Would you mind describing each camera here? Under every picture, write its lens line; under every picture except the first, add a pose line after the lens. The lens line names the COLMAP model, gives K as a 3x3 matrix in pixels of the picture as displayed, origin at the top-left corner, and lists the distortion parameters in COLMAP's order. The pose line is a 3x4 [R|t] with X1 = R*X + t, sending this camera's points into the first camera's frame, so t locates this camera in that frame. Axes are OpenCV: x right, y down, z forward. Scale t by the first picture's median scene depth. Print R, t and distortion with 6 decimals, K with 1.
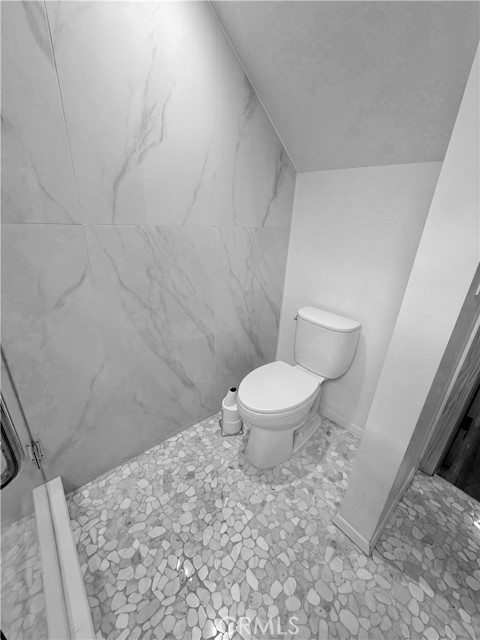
lens RADIAL K [[254.4, 0, 239.3], [0, 254.4, 318.8], [0, 0, 1]] dist [-0.000348, 0.000162]
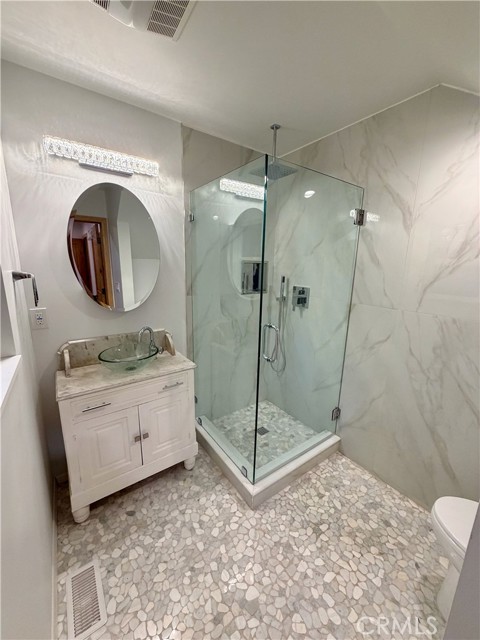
lens RADIAL K [[254.4, 0, 240.1], [0, 254.4, 318.7], [0, 0, 1]] dist [-0.000348, 0.000162]
pose [[-0.088622, 0.170338, -0.981392, 0.928258], [-0.393983, 0.898925, 0.191602, -0.179513], [0.914835, 0.403632, -0.012554, 0.061745]]
